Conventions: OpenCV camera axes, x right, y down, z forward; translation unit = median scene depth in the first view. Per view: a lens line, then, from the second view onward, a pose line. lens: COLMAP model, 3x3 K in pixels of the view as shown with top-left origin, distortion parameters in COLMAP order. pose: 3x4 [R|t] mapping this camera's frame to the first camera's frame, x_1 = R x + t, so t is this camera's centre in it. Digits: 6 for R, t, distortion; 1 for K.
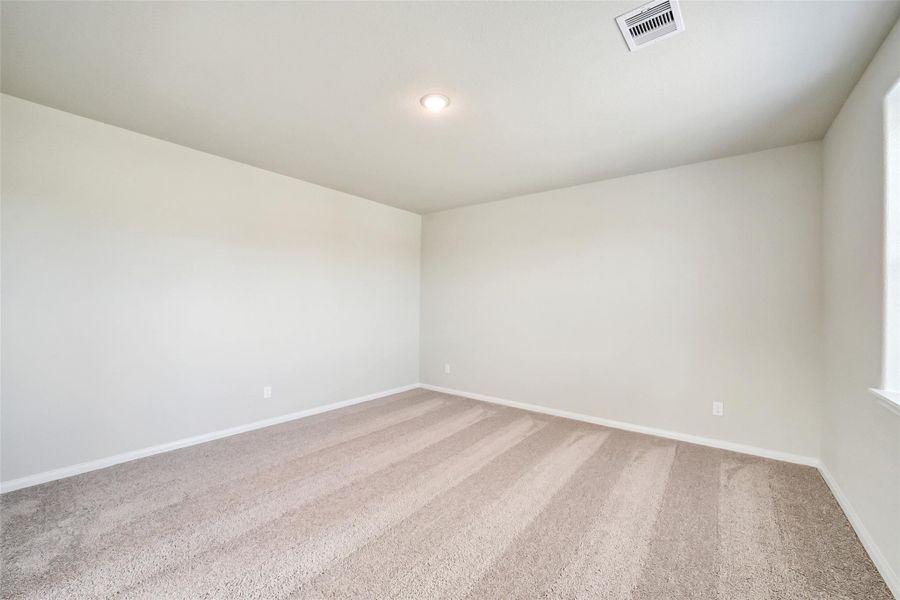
lens RADIAL K [[355.1, 0, 449.0], [0, 355.1, 297.4], [0, 0, 1]] dist [-0.027831, 0.004590]
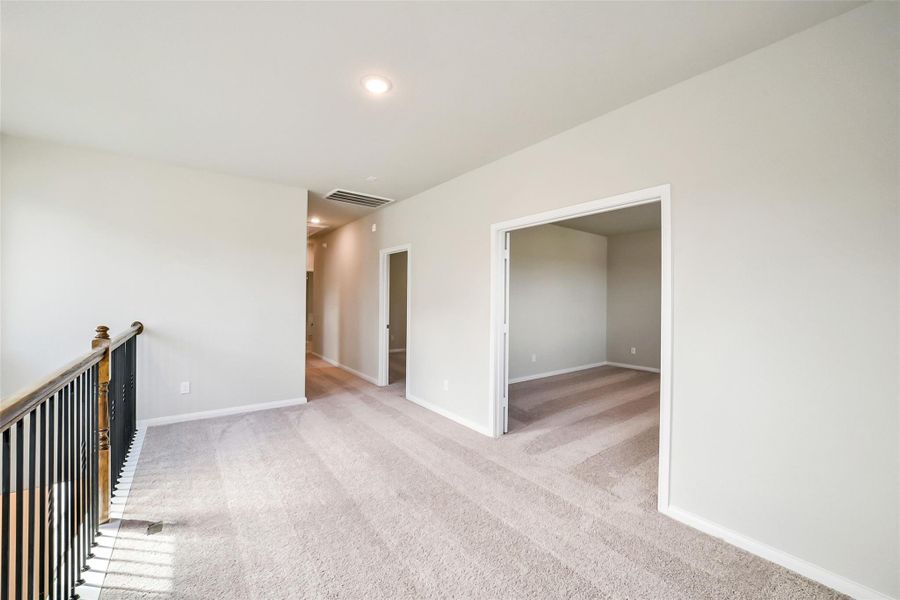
lens RADIAL K [[355.1, 0, 451.3], [0, 355.1, 301.7], [0, 0, 1]] dist [-0.027831, 0.004590]
pose [[0.975603, 0.010494, -0.219293, -0.381216], [-0.006940, 0.999832, 0.016970, -0.009480], [0.219435, -0.015034, 0.975511, -0.472368]]
